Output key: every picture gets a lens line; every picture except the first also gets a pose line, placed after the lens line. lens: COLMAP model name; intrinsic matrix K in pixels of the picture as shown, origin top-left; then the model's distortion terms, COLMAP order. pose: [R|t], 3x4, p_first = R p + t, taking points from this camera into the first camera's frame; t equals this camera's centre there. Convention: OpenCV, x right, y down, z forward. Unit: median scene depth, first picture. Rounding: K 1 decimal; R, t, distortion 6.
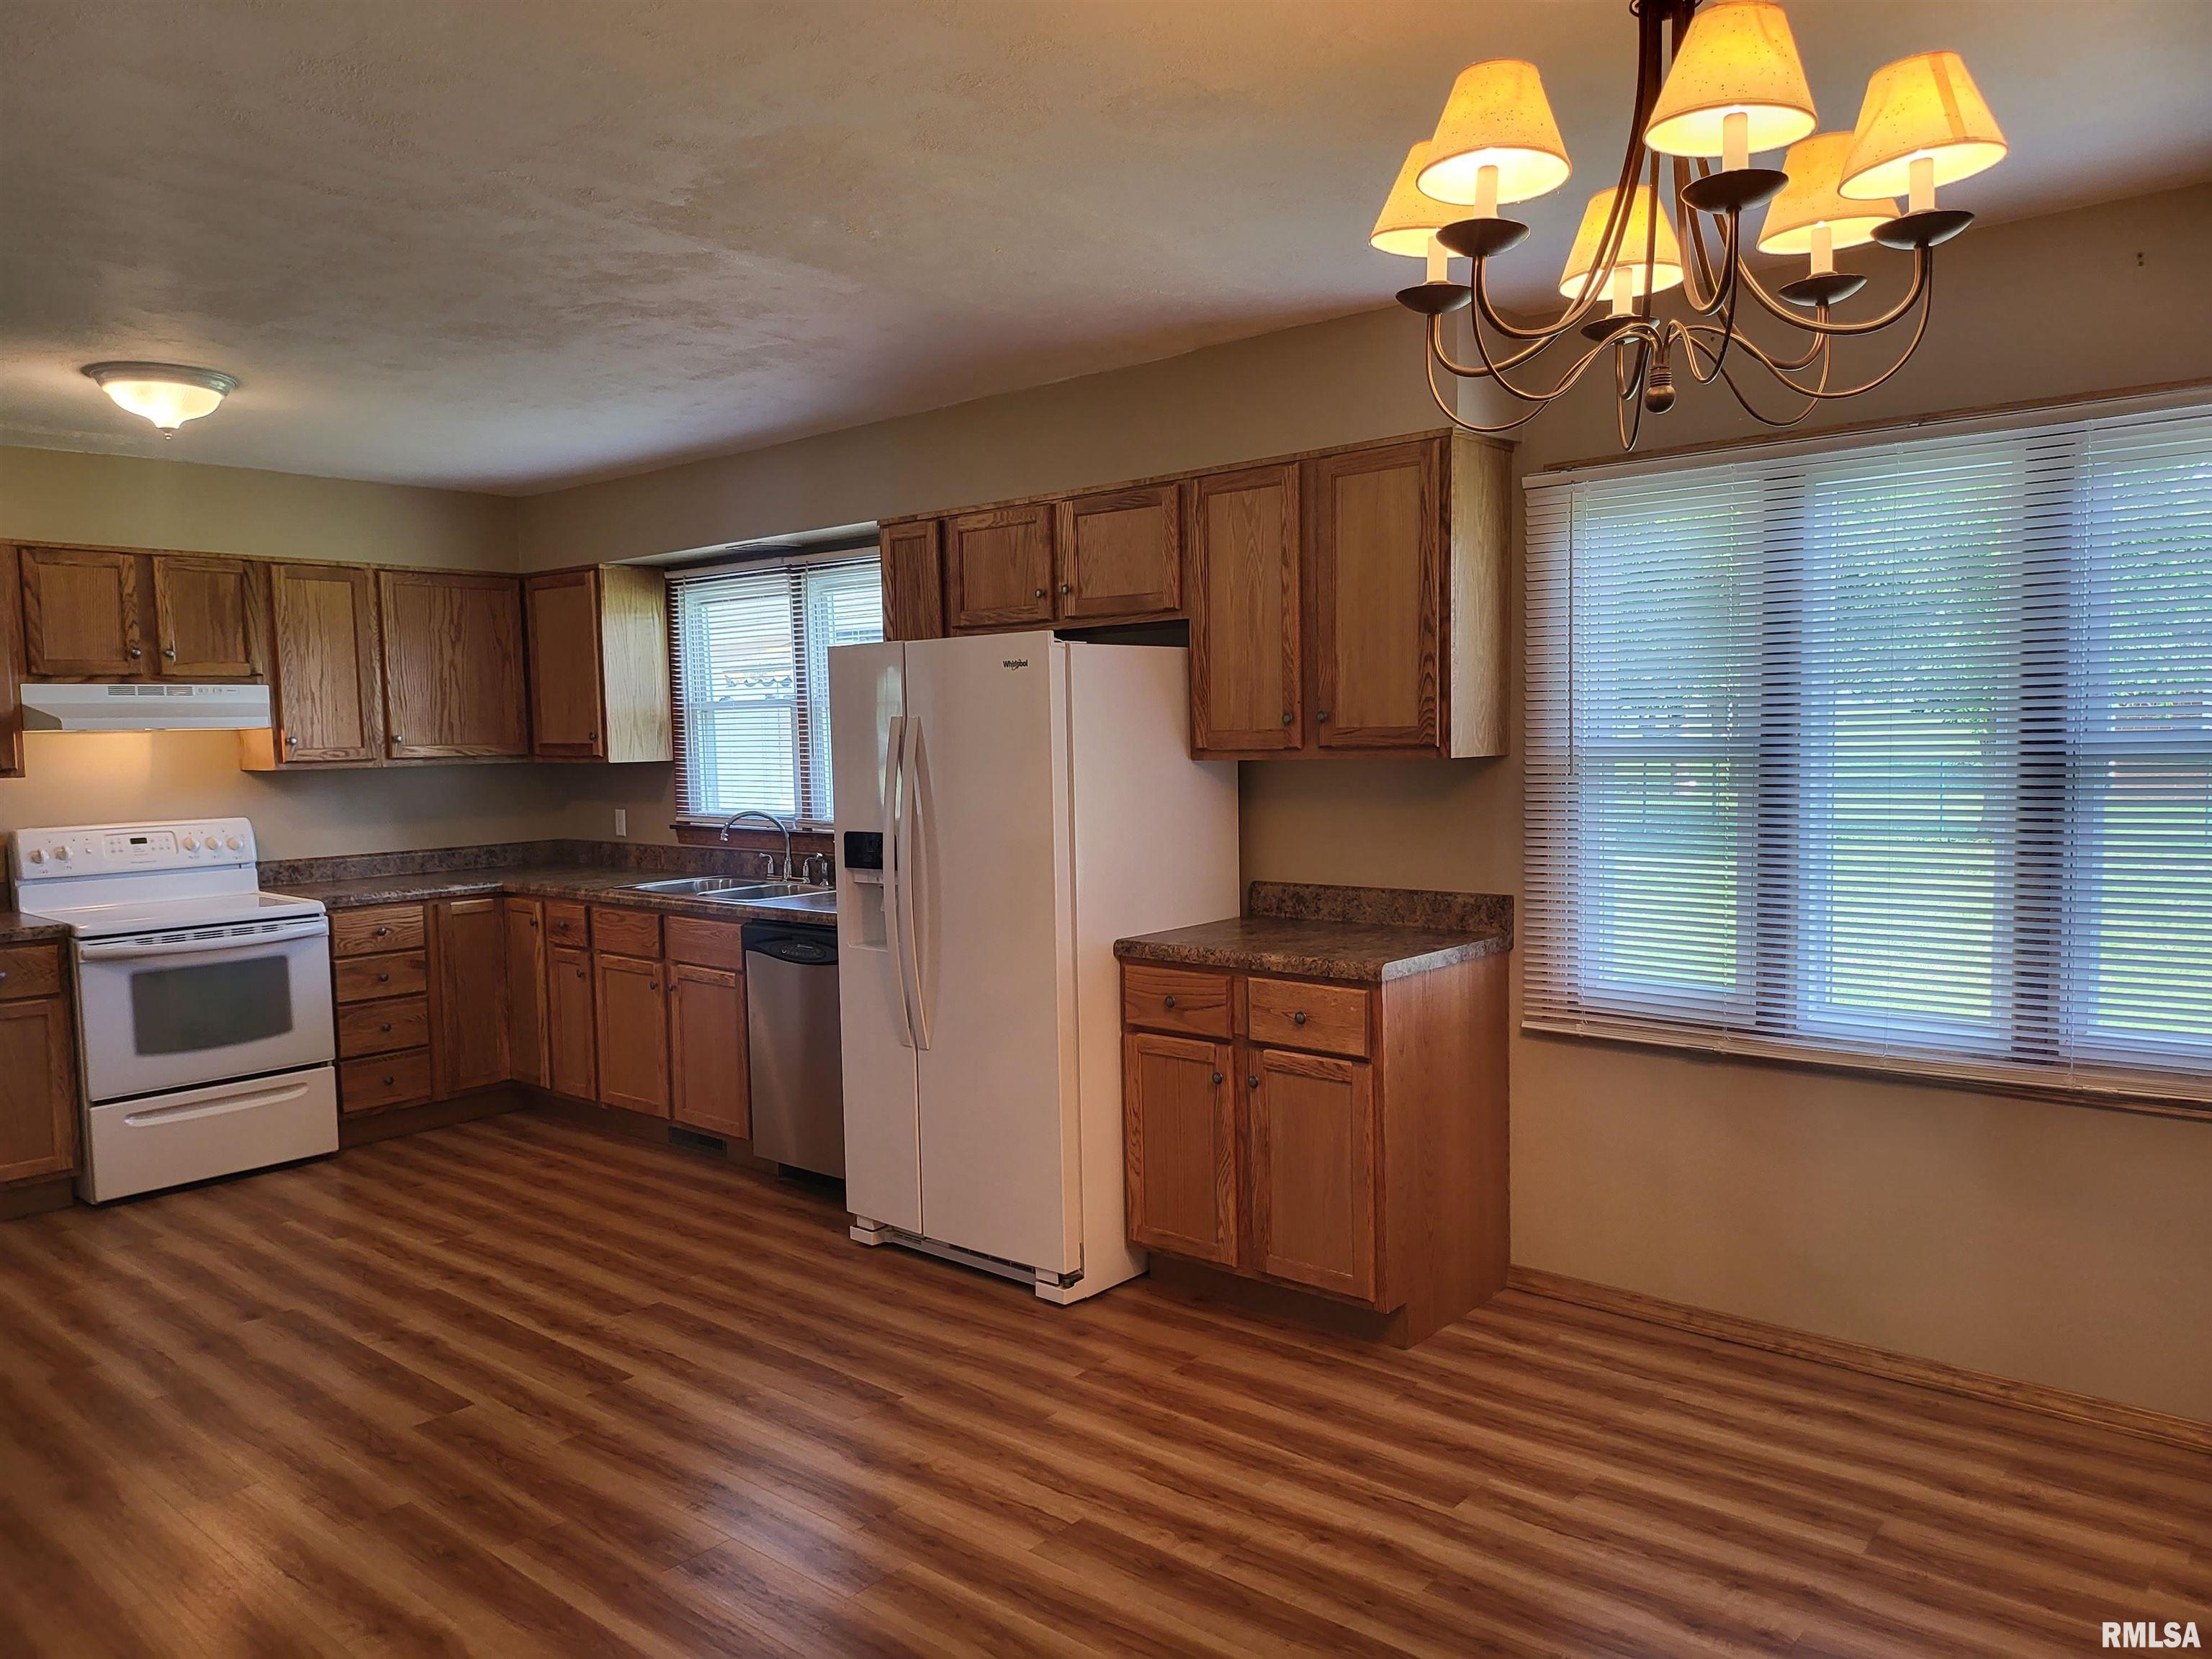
lens RADIAL K [[1545.0, 0, 1097.0], [0, 1545.0, 851.8], [0, 0, 1]] dist [0.068284, -0.078029]
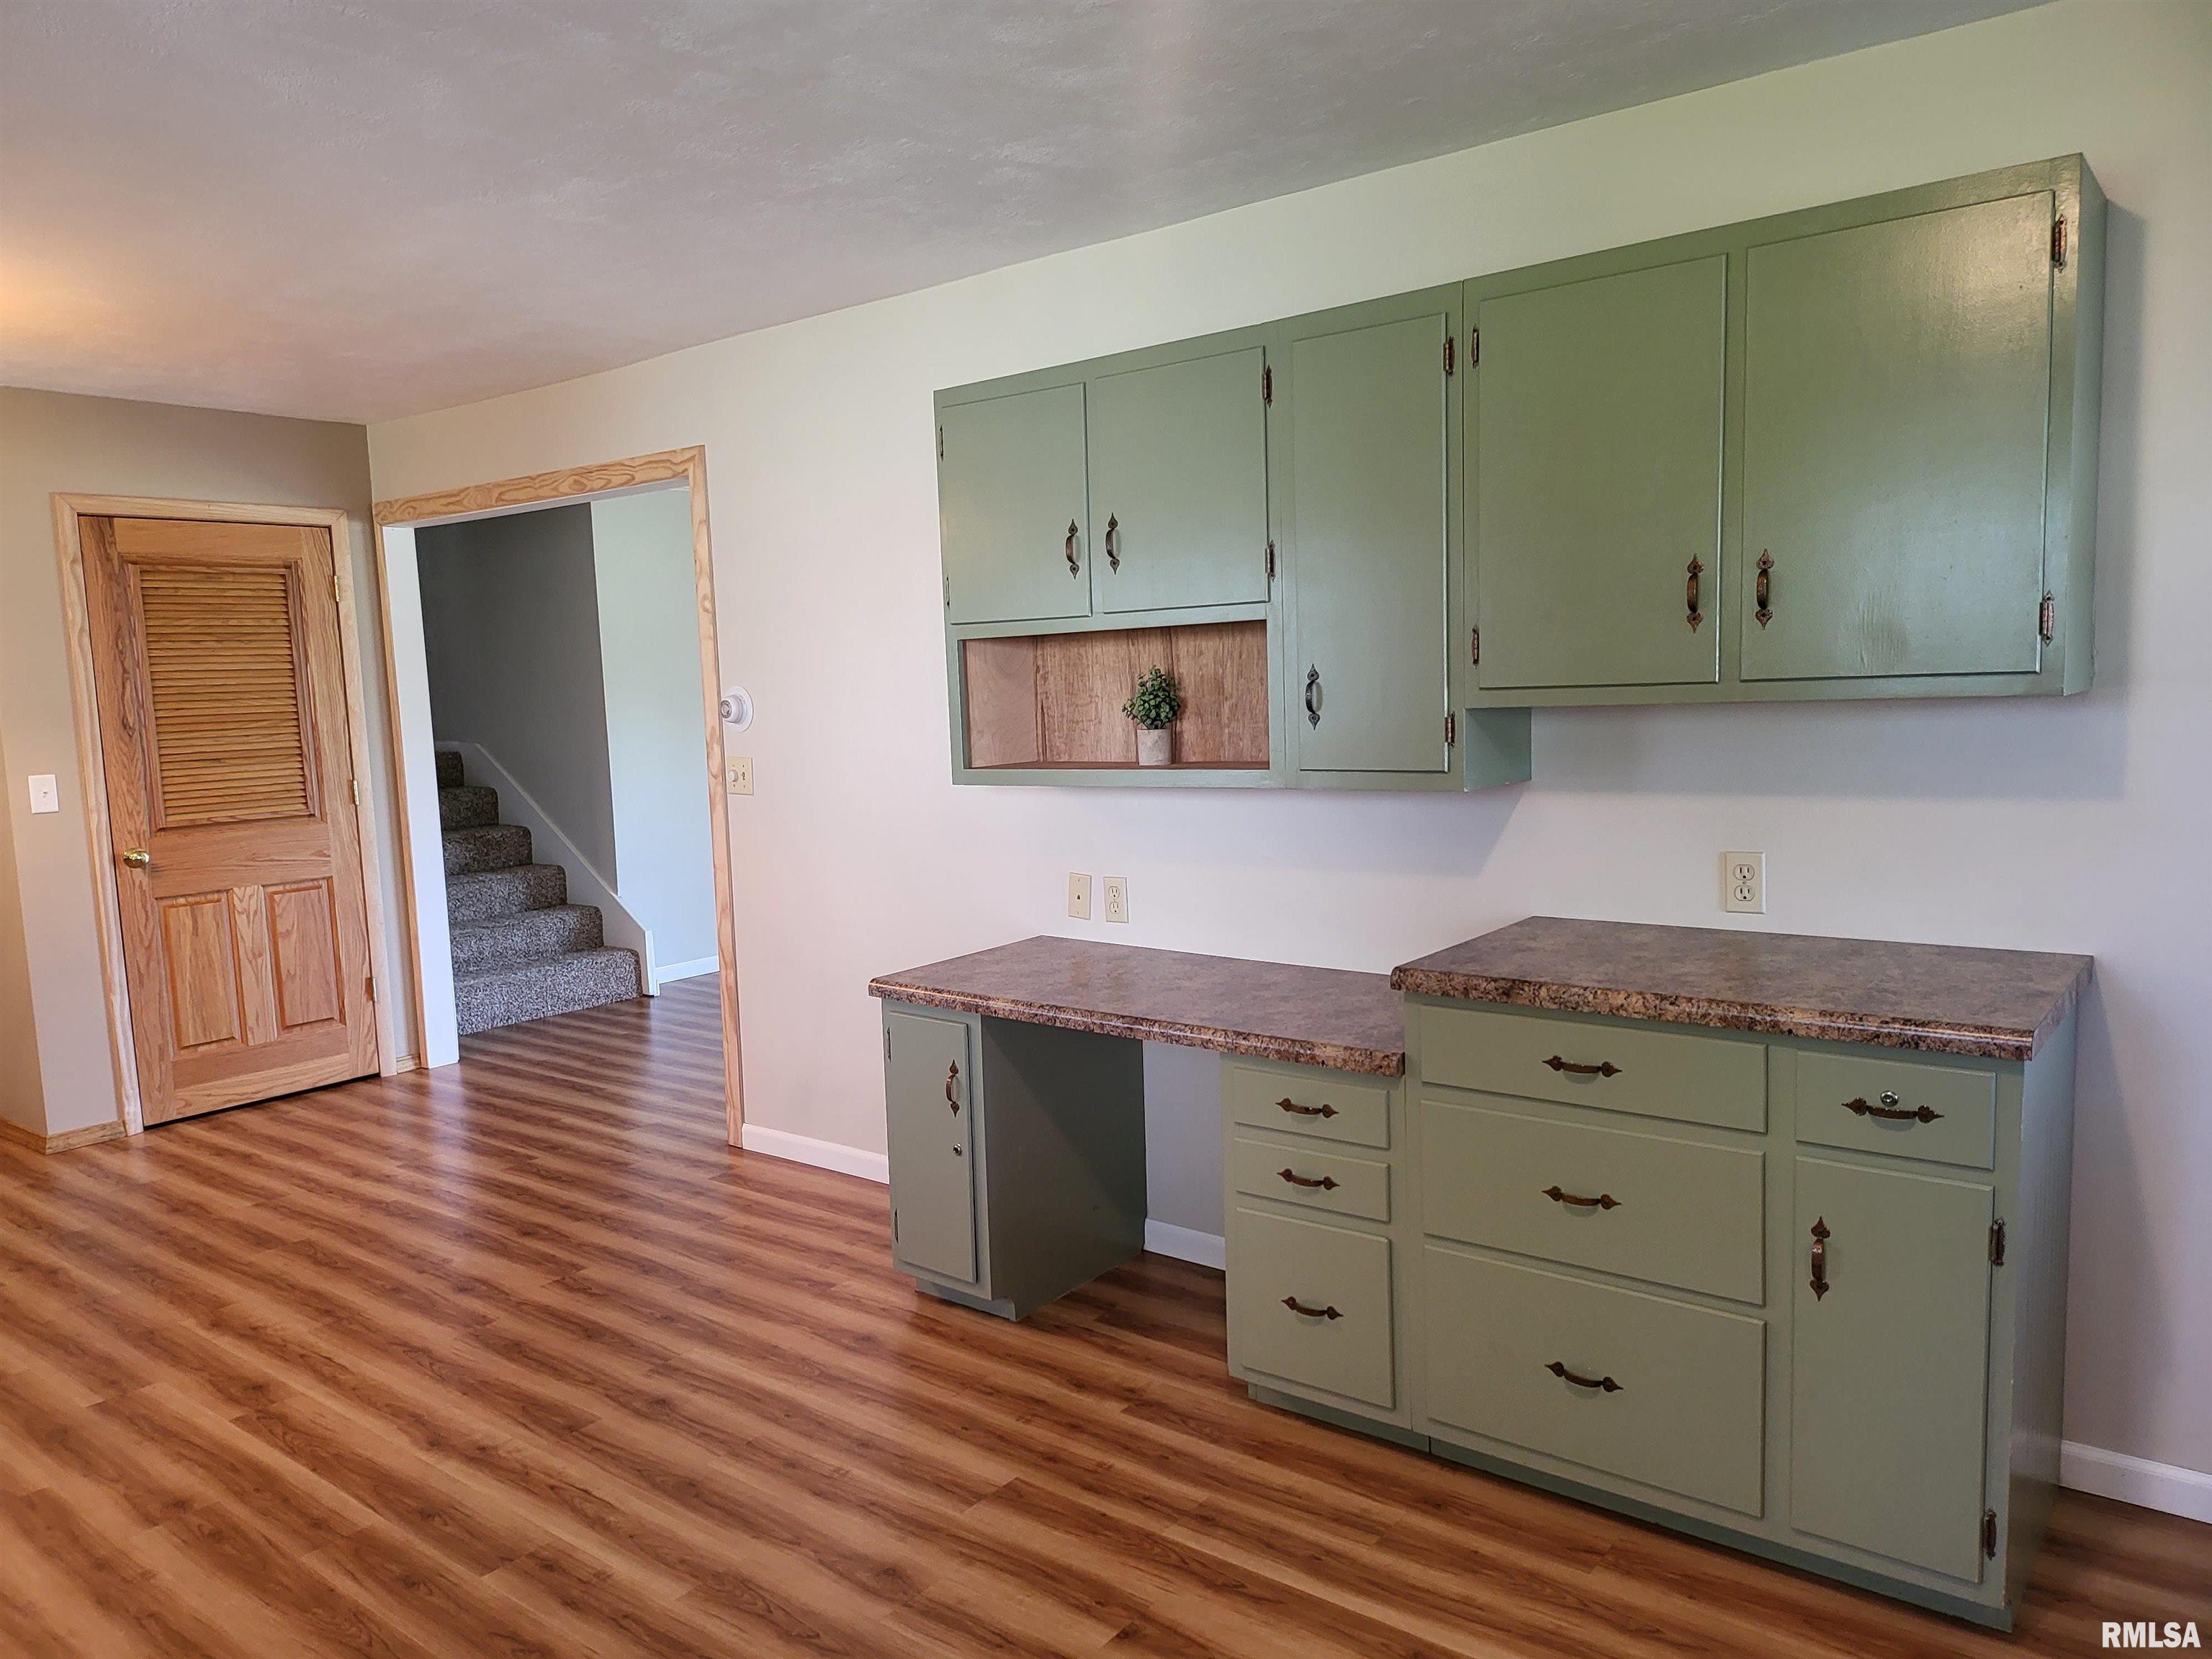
lens RADIAL K [[1545.0, 0, 1097.0], [0, 1545.0, 851.8], [0, 0, 1]] dist [0.068284, -0.078029]
pose [[-0.998156, 0.054976, -0.025750, -0.476351], [0.049111, 0.980583, 0.189856, -0.071664], [0.035688, 0.188242, -0.981474, 1.090885]]
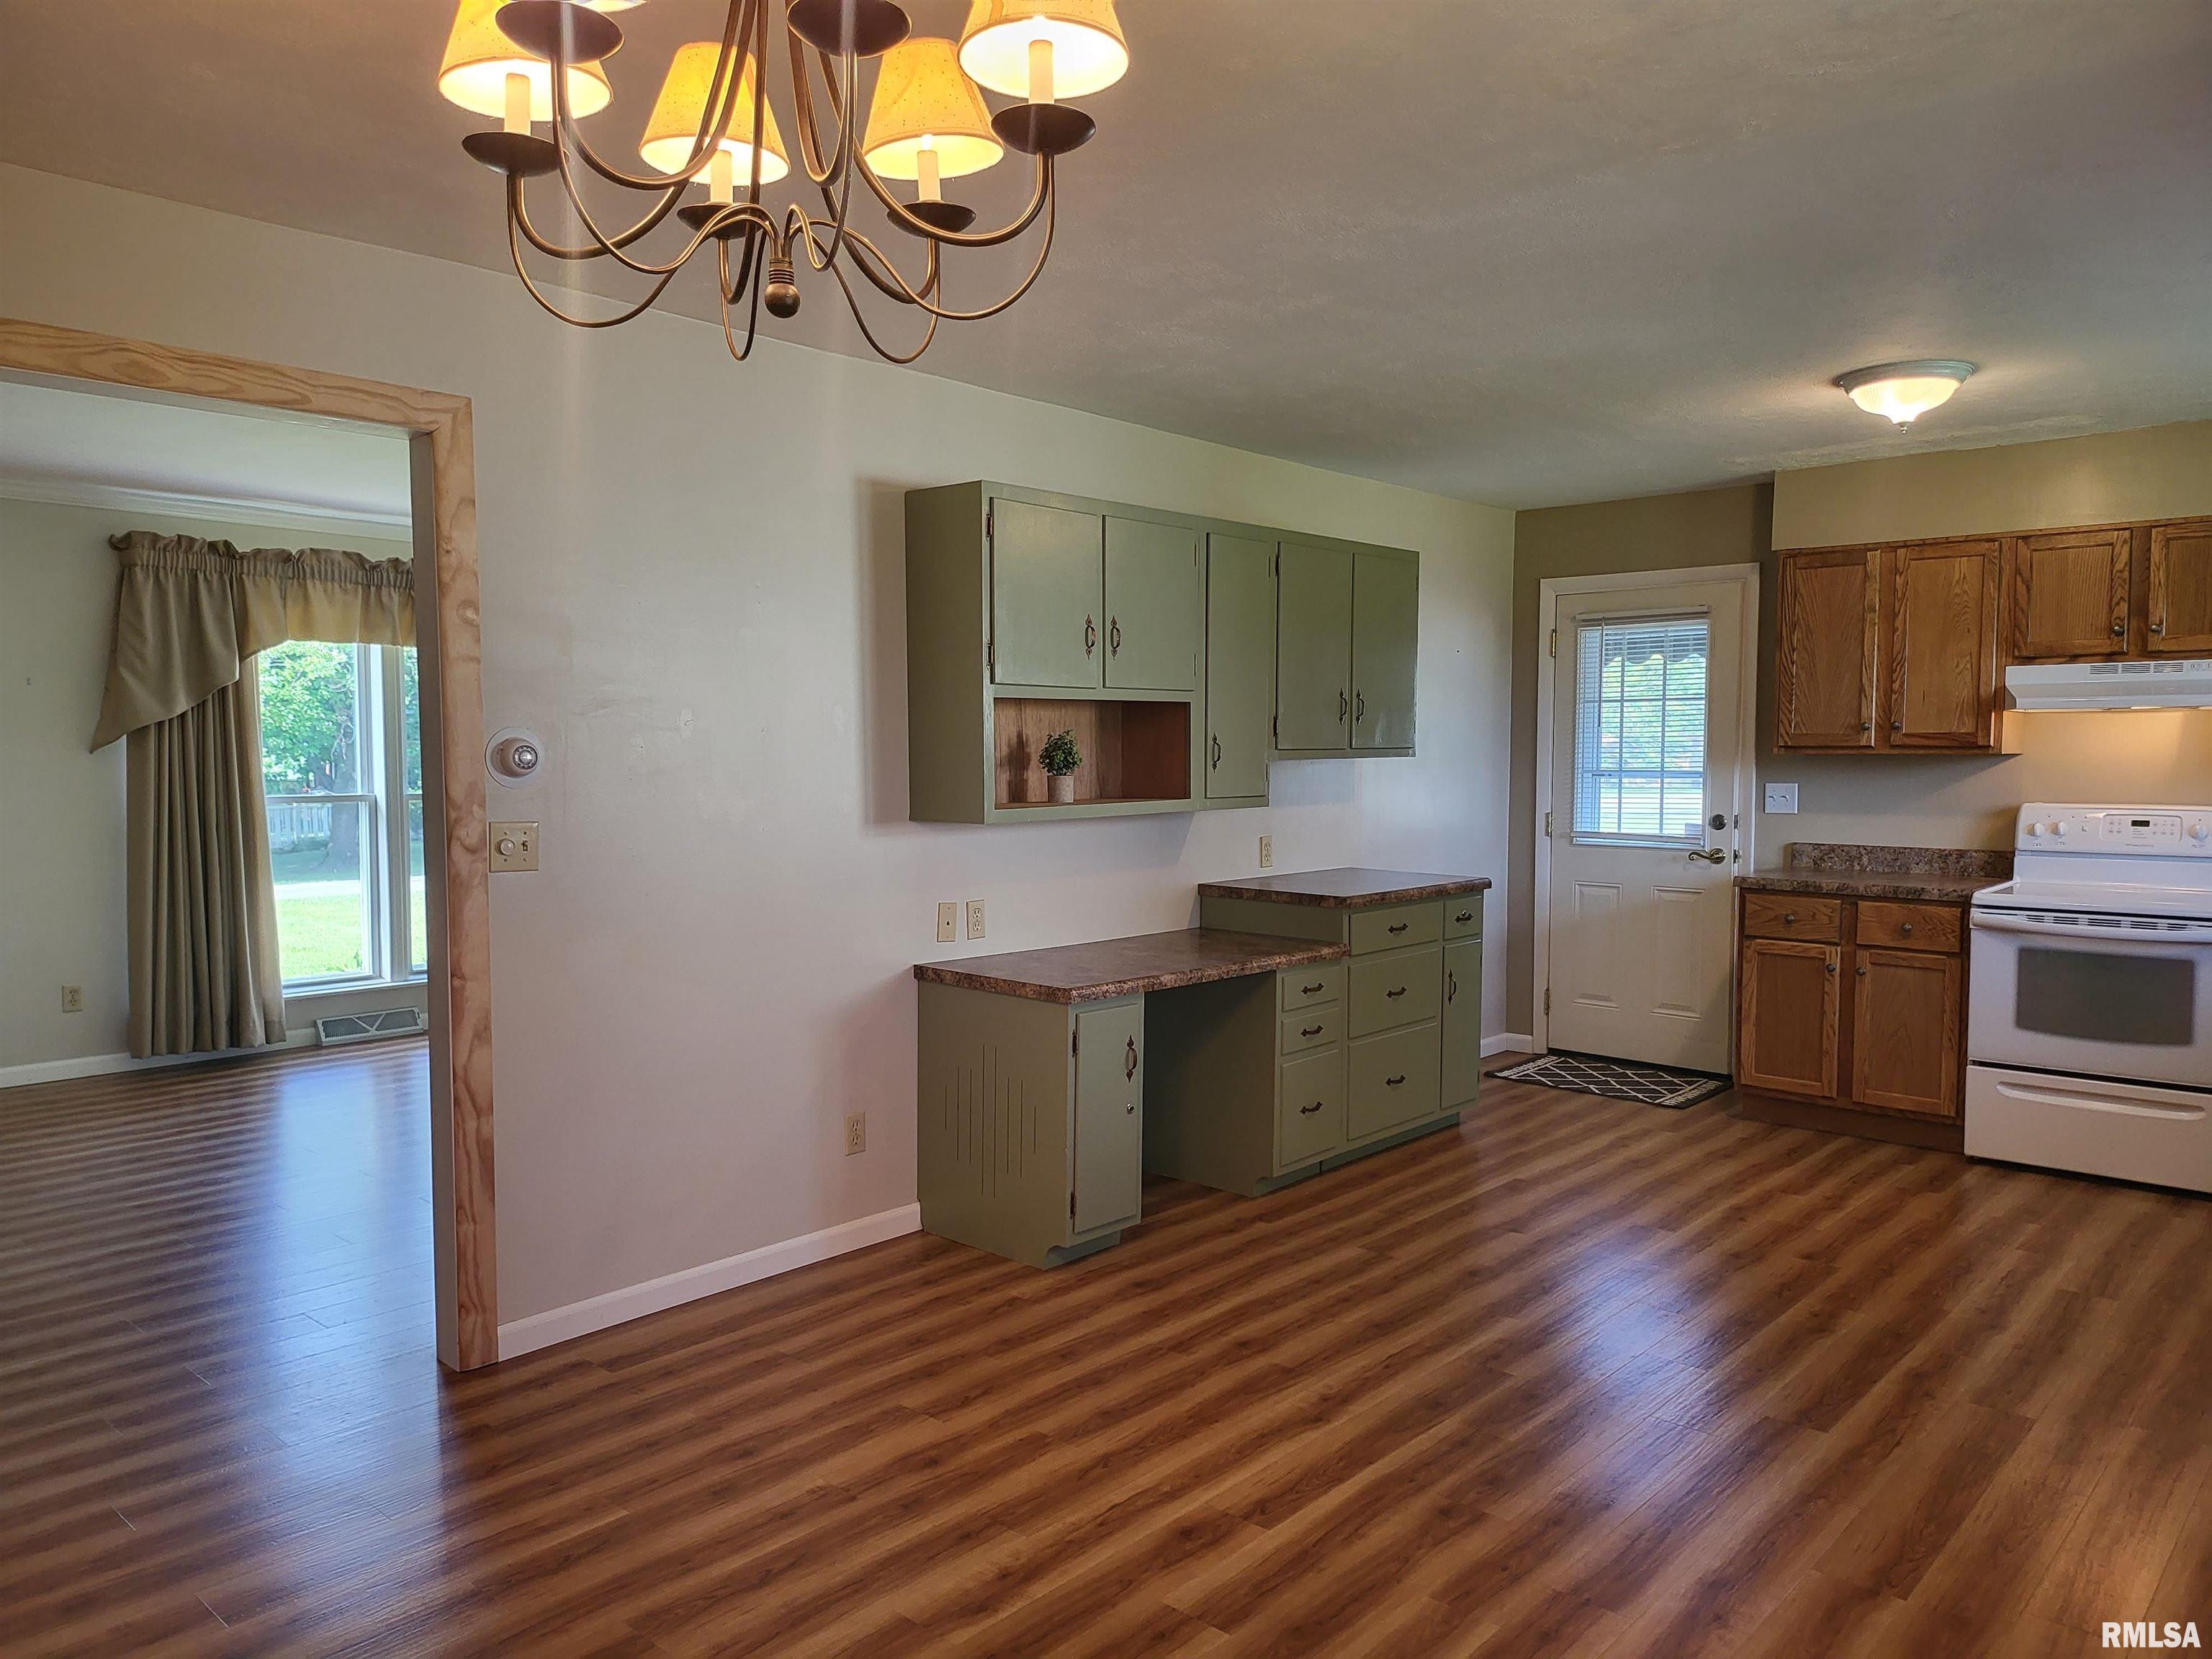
lens RADIAL K [[1545.0, 0, 1097.0], [0, 1545.0, 851.8], [0, 0, 1]] dist [0.068284, -0.078029]
pose [[-0.029673, 0.085328, -0.995911, 0.419261], [-0.076616, 0.993224, 0.087381, -0.027754], [0.996619, 0.078896, -0.022934, 0.423536]]
